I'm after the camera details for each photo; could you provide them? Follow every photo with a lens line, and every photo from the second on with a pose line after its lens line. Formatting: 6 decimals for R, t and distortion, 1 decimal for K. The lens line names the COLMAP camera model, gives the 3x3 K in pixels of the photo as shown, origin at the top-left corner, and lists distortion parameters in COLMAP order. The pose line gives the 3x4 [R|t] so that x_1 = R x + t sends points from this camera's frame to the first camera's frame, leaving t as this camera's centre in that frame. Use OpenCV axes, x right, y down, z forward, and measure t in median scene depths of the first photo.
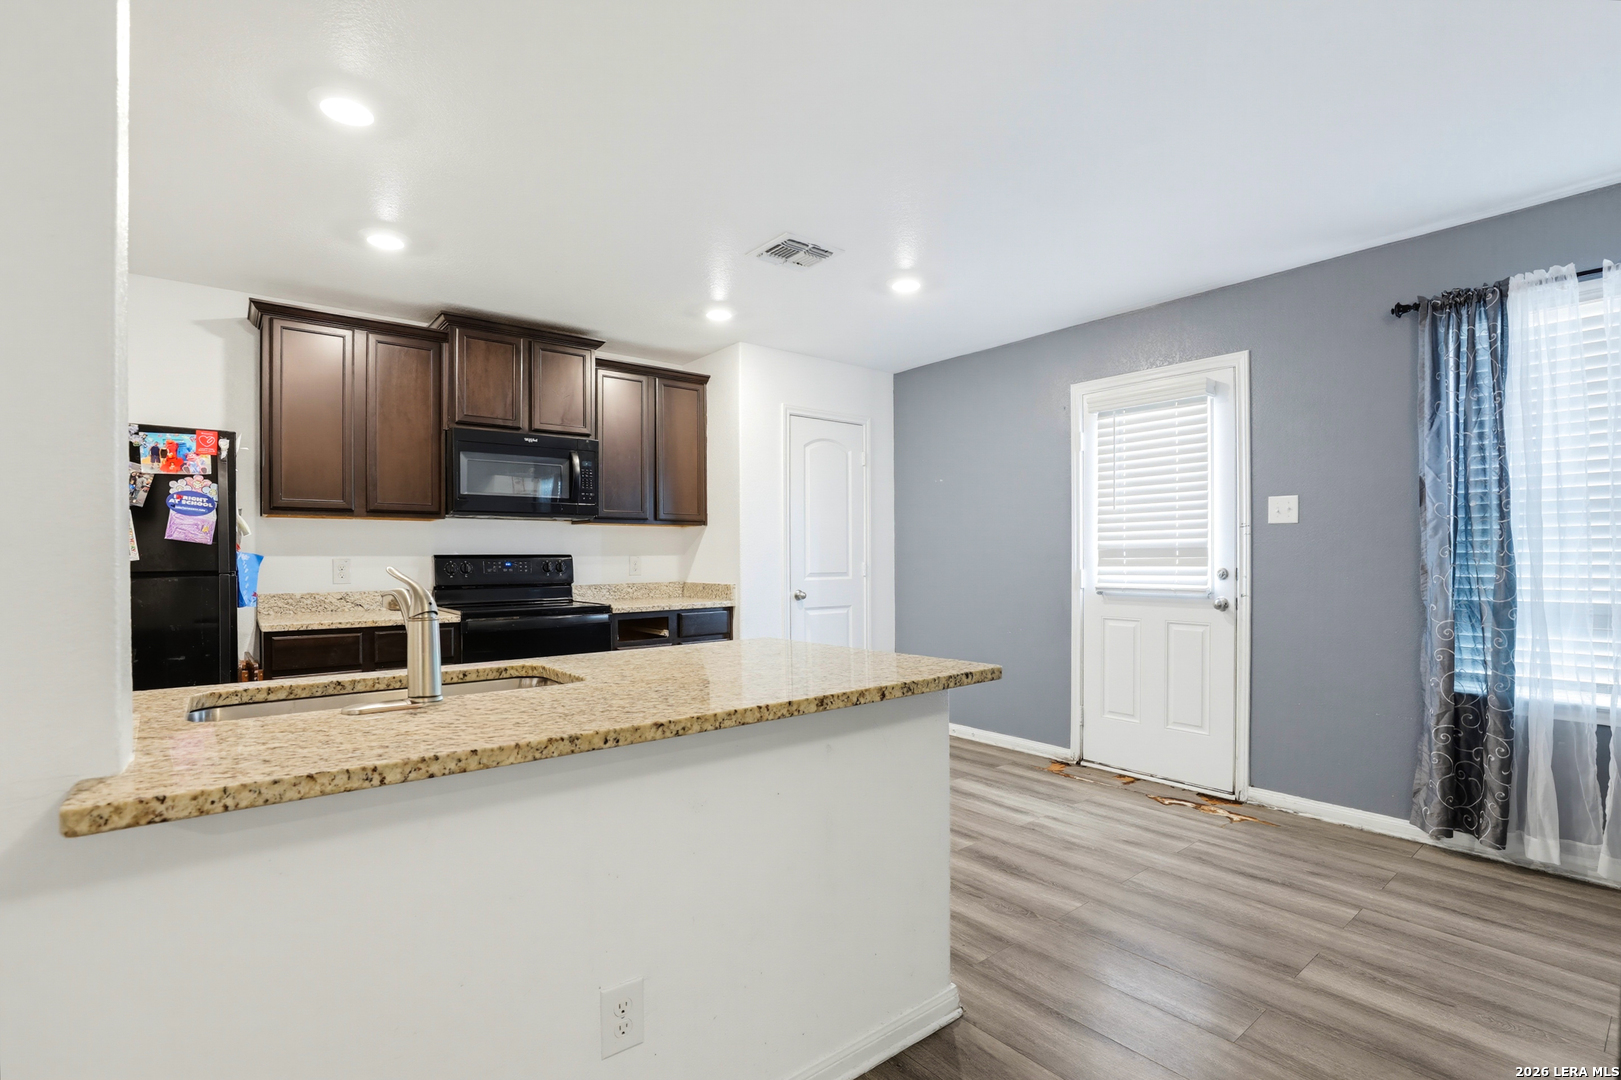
lens RADIAL K [[746.4, 0, 824.2], [0, 746.4, 561.3], [0, 0, 1]] dist [-0.043328, 0.012067]
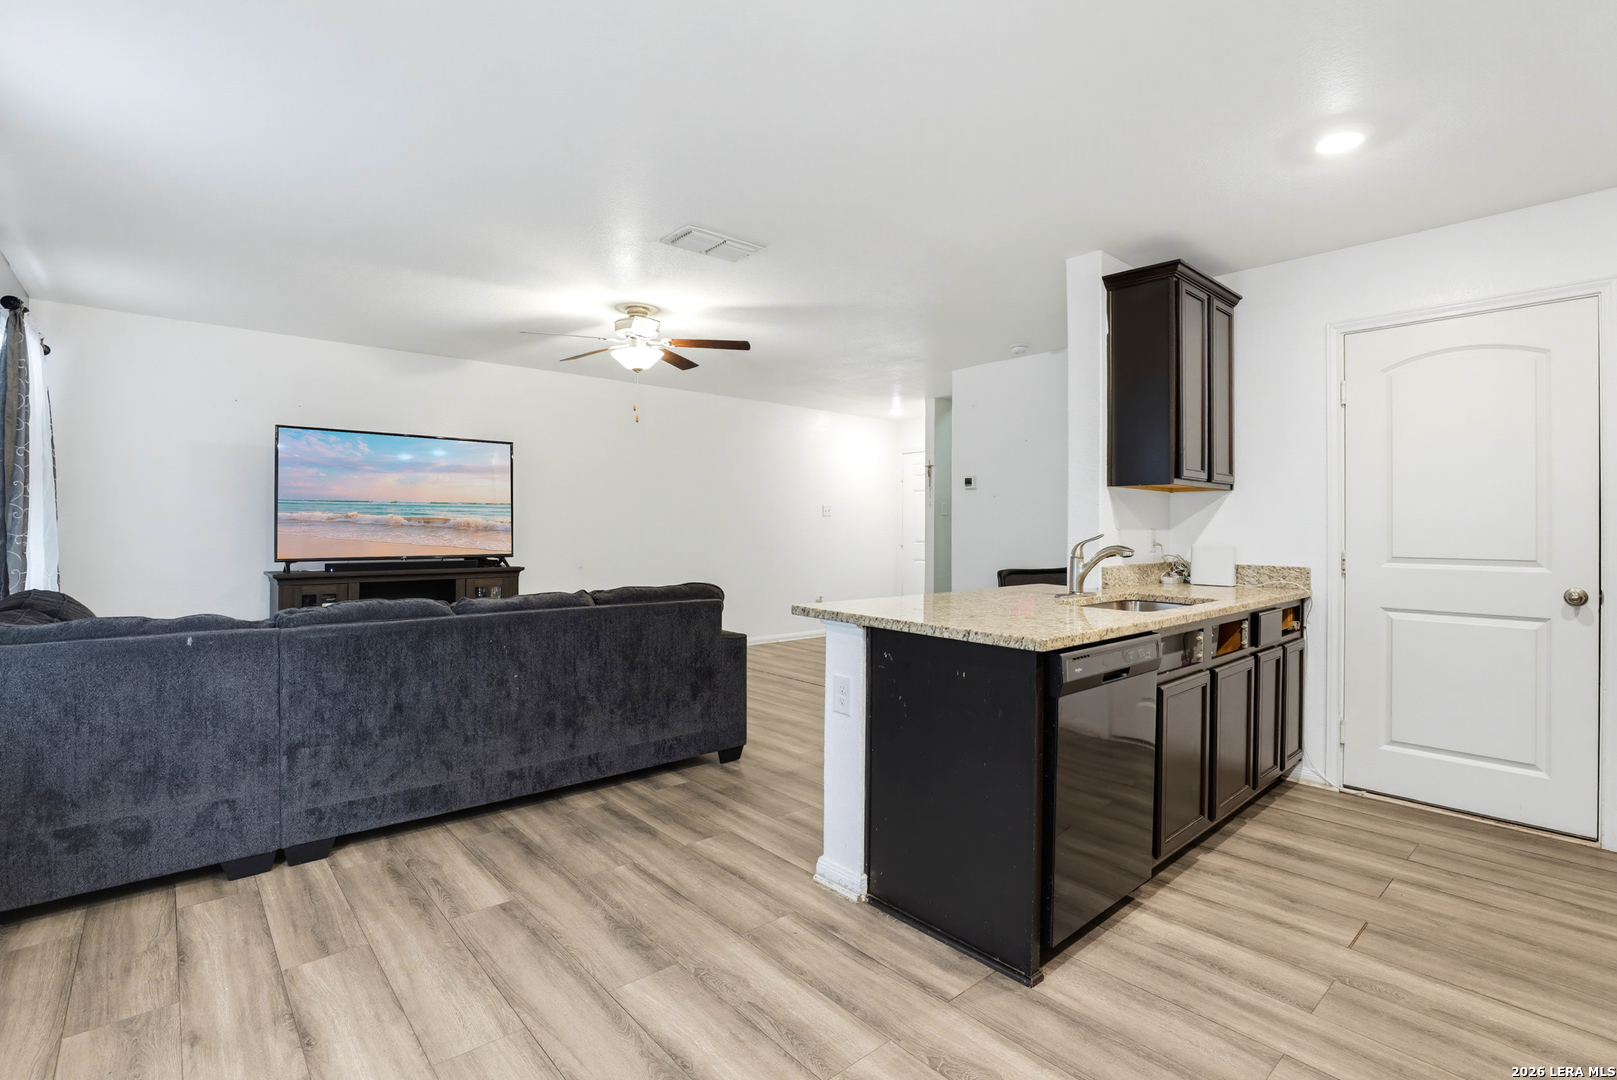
lens RADIAL K [[758.1, 0, 816.6], [0, 758.1, 526.7], [0, 0, 1]] dist [-0.041860, 0.012770]
pose [[-0.999183, -0.000223, -0.040418, 0.159271], [-0.000415, 0.999989, 0.004726, -0.011328], [0.040416, 0.004739, -0.999172, 1.558857]]
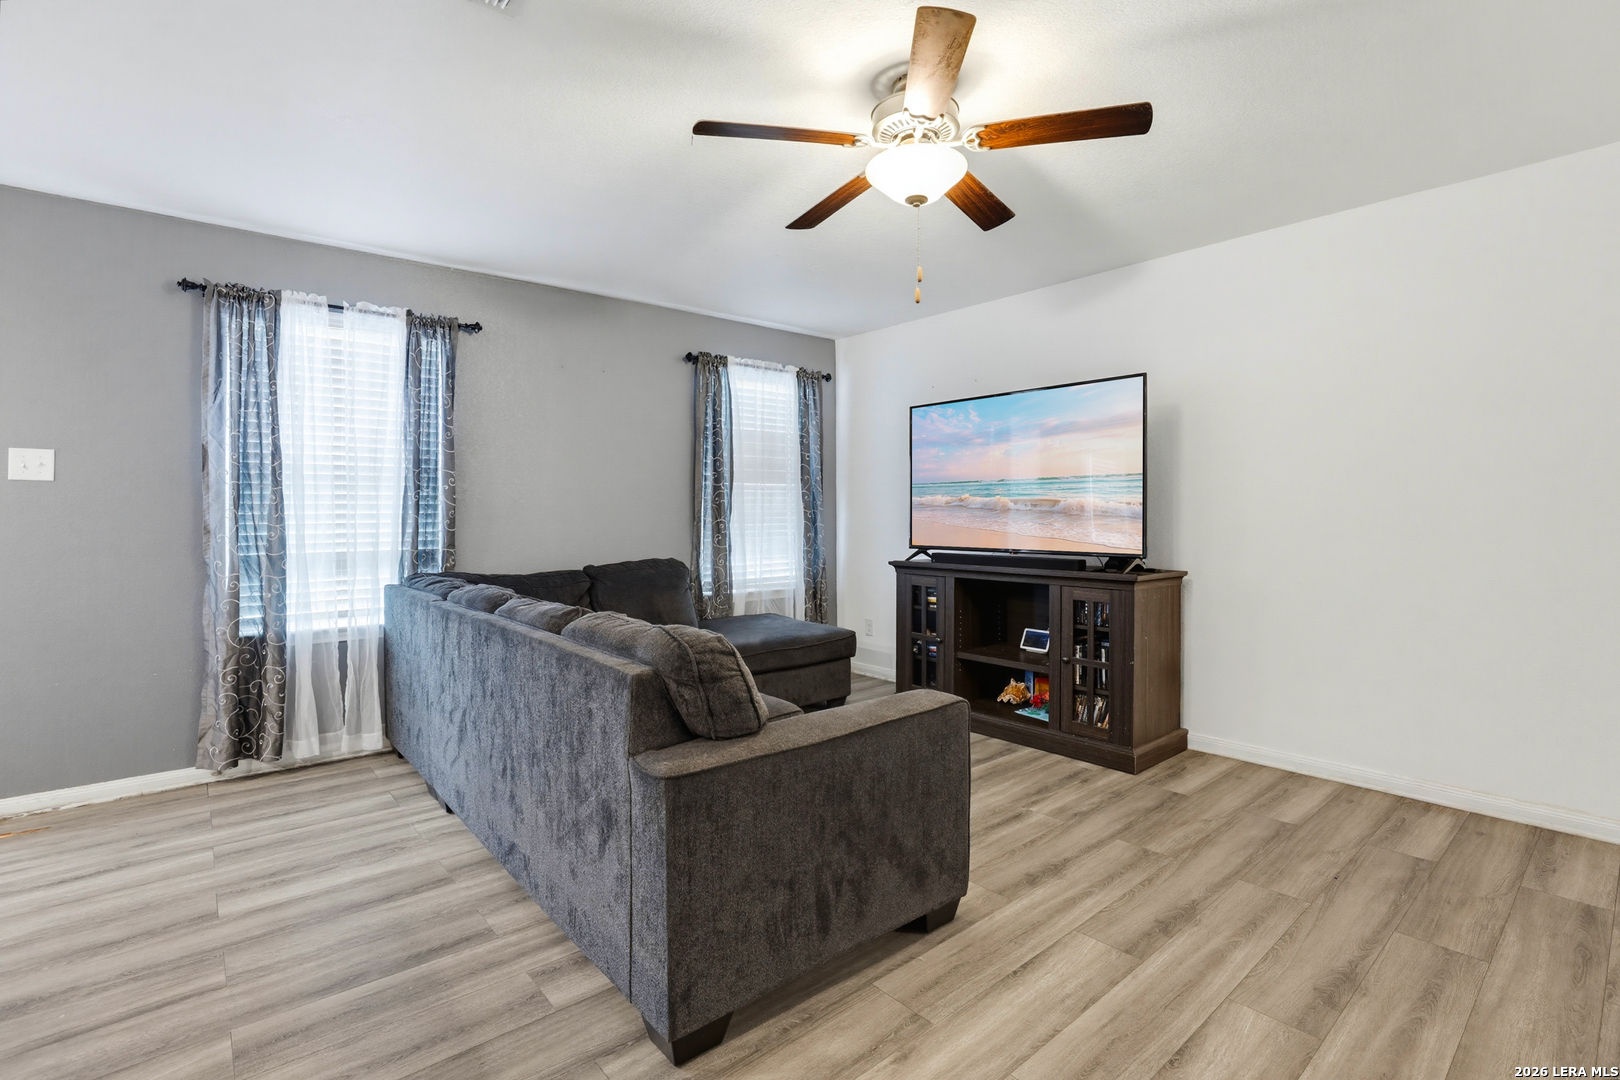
lens RADIAL K [[762.8, 0, 835.5], [0, 762.8, 504.7], [0, 0, 1]] dist [-0.043964, 0.012878]
pose [[-0.029713, 0.012530, 0.999480, -0.325774], [0.011788, 0.999856, -0.012184, -0.001515], [-0.999489, 0.011420, -0.029857, 0.096201]]
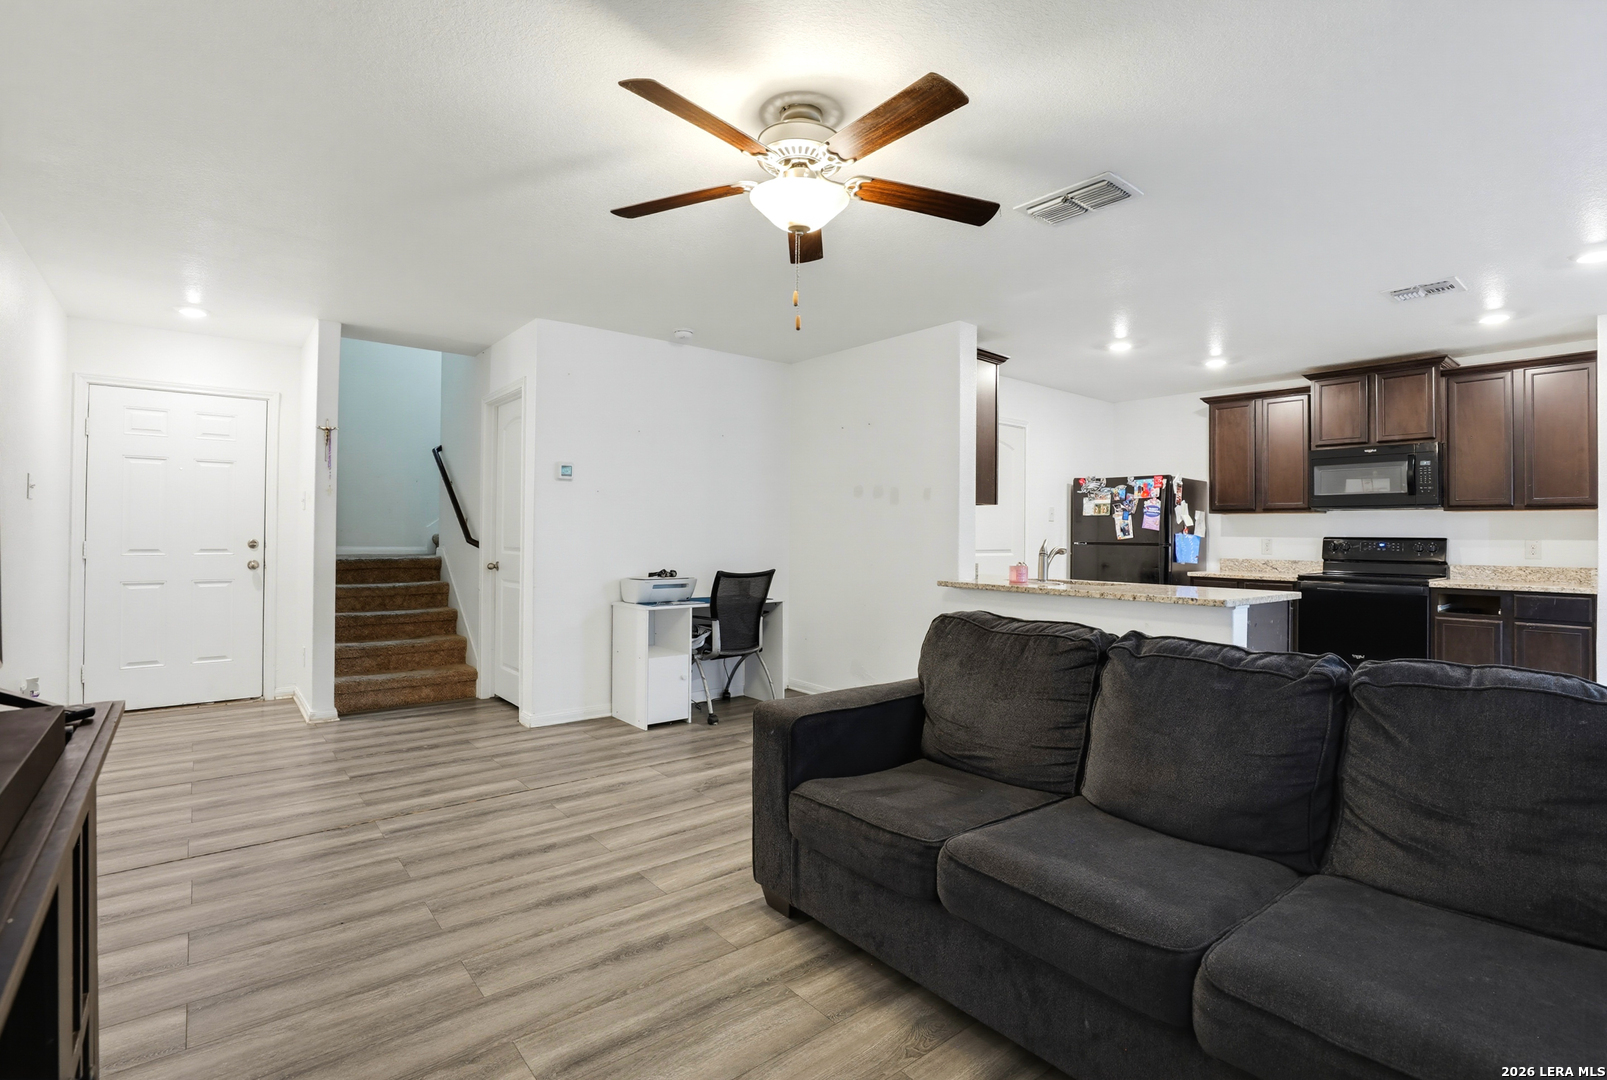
lens RADIAL K [[751.2, 0, 829.1], [0, 751.2, 524.6], [0, 0, 1]] dist [-0.039868, 0.014591]
pose [[0.026292, -0.006630, -0.999632, 1.262767], [-0.017527, 0.999821, -0.007092, -0.007777], [0.999501, 0.017707, 0.026171, -0.000742]]
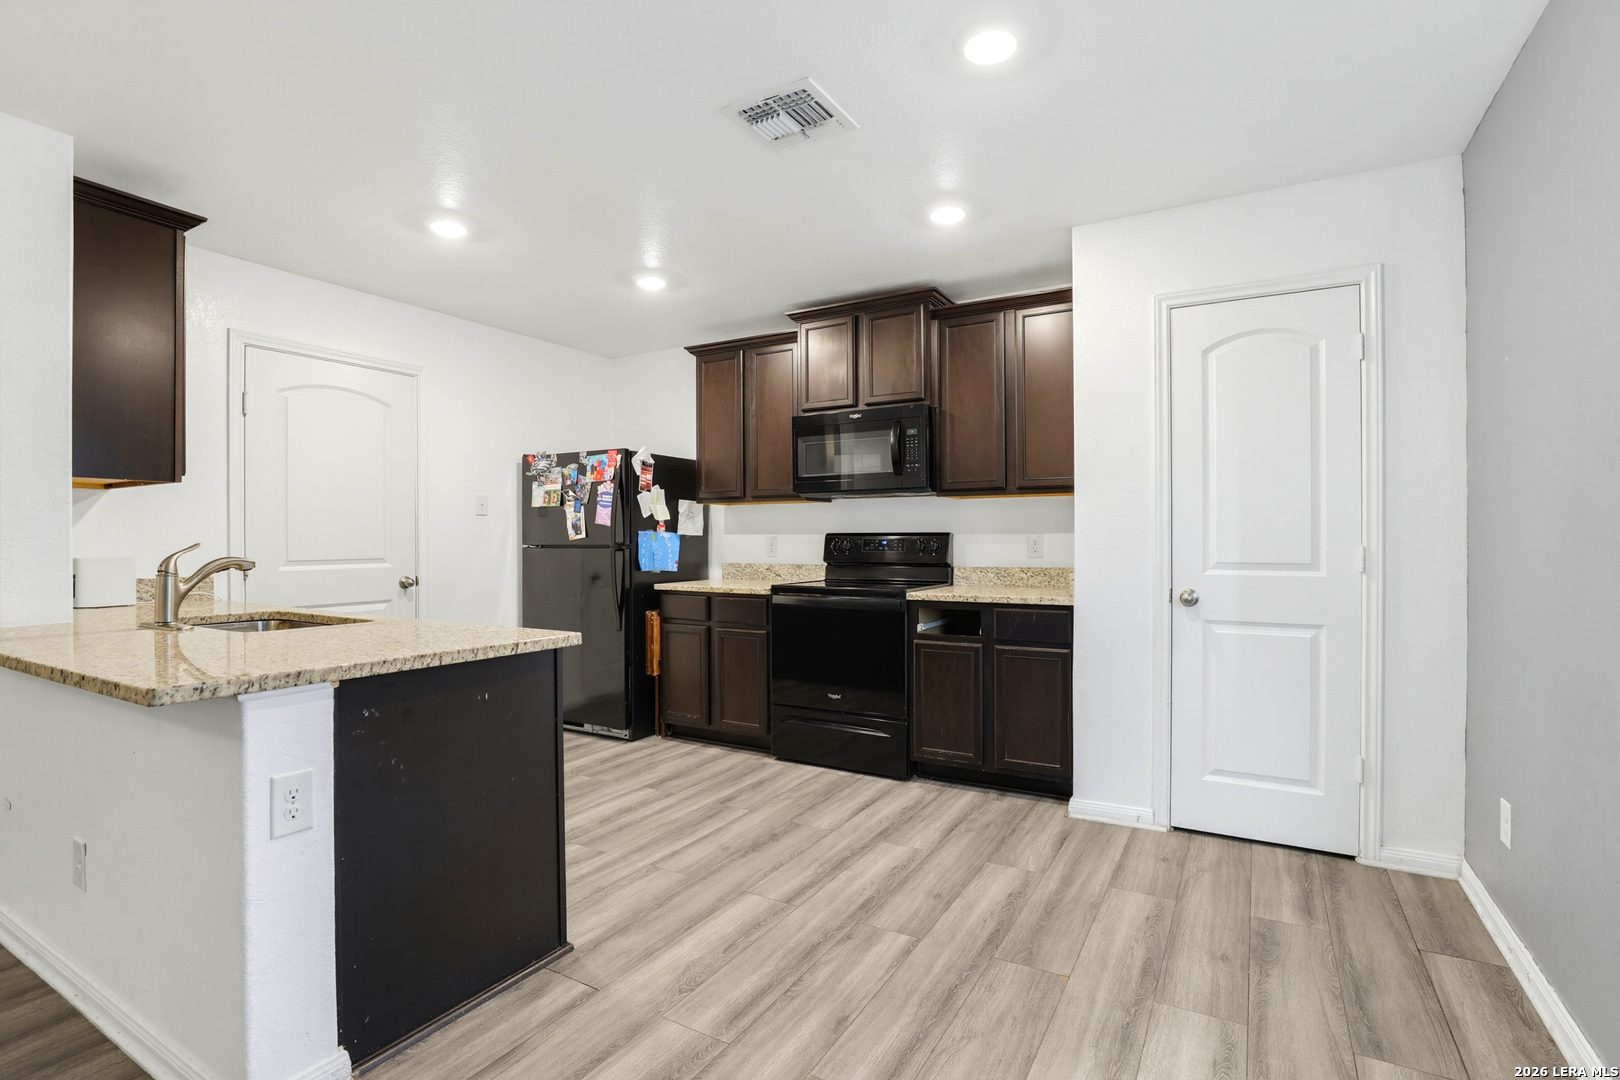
lens RADIAL K [[759.5, 0, 818.1], [0, 759.5, 526.7], [0, 0, 1]] dist [-0.041860, 0.012770]
pose [[0.353349, -0.007837, -0.935459, 0.741631], [-0.004506, 0.999939, -0.010080, -0.009326], [0.935481, 0.007777, 0.353292, 0.841557]]
